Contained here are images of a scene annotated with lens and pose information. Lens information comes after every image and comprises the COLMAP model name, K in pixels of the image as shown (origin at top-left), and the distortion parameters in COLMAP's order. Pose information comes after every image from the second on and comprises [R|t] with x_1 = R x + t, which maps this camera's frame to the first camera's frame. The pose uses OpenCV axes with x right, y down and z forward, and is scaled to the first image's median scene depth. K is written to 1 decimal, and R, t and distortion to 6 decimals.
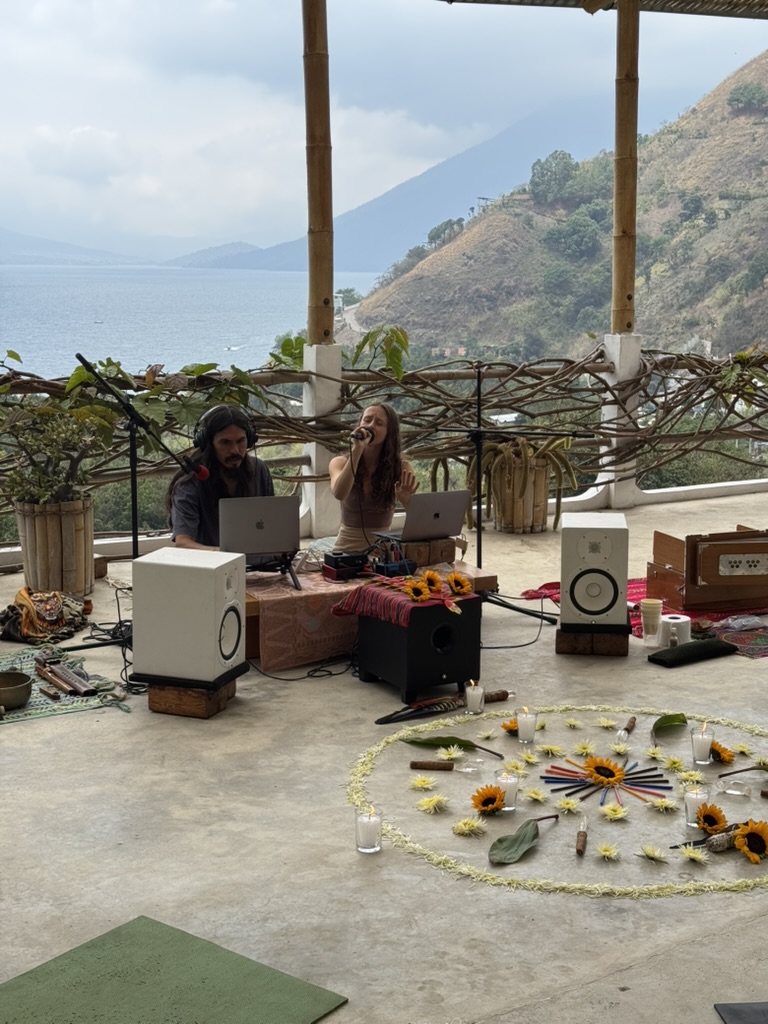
lens RADIAL K [[1447.2, 0, 381.2], [0, 1447.2, 508.1], [0, 0, 1]] dist [0.129387, 0.000000]
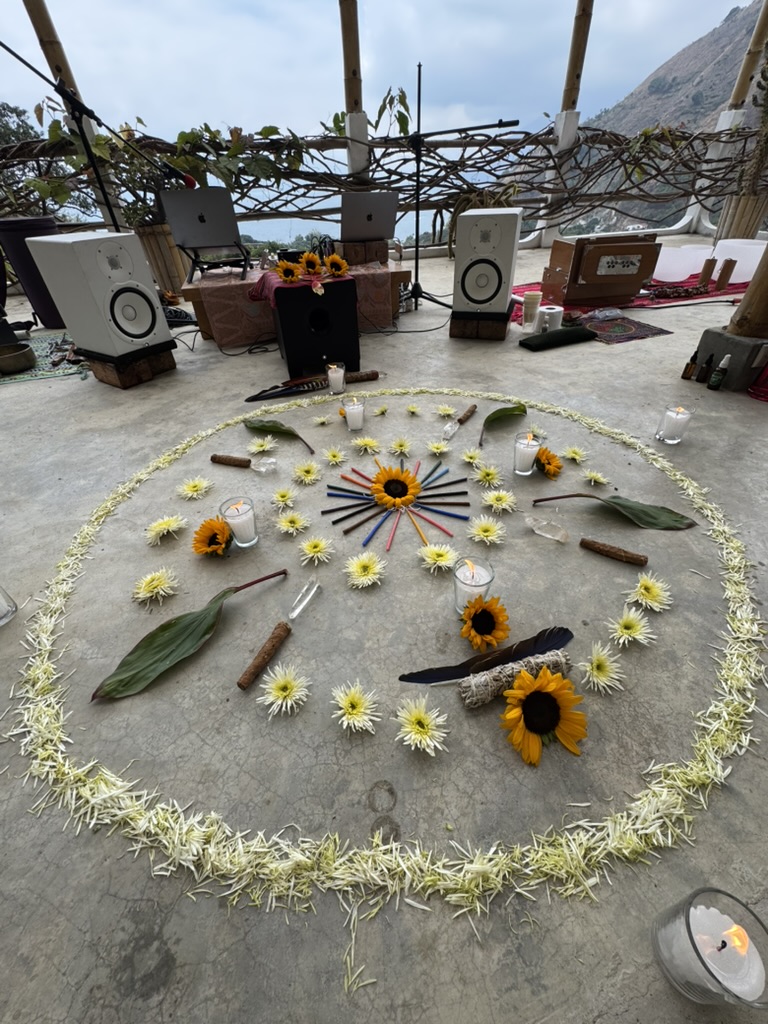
lens RADIAL K [[411.3, 0, 386.8], [0, 411.3, 509.8], [0, 0, 1]] dist [-0.001751, -0.000329]
pose [[0.979167, 0.095877, -0.178995, 0.144535], [0.002529, 0.875681, 0.482884, 0.056553], [0.203040, -0.473277, 0.857195, 0.590158]]
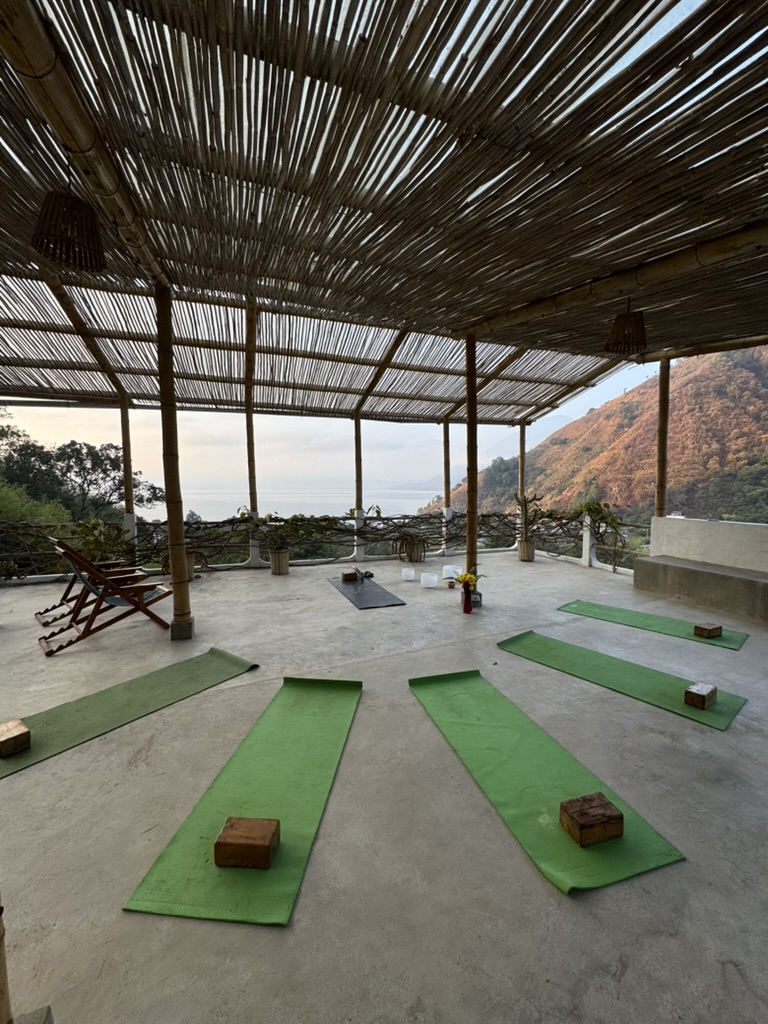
lens RADIAL K [[411.3, 0, 383.7], [0, 411.3, 513.9], [0, 0, 1]] dist [-0.001751, -0.000329]
pose [[0.986514, 0.004631, -0.163611, 0.264858], [-0.021699, 0.994476, -0.102694, 0.007884], [0.162231, 0.104859, 0.981165, -0.057055]]
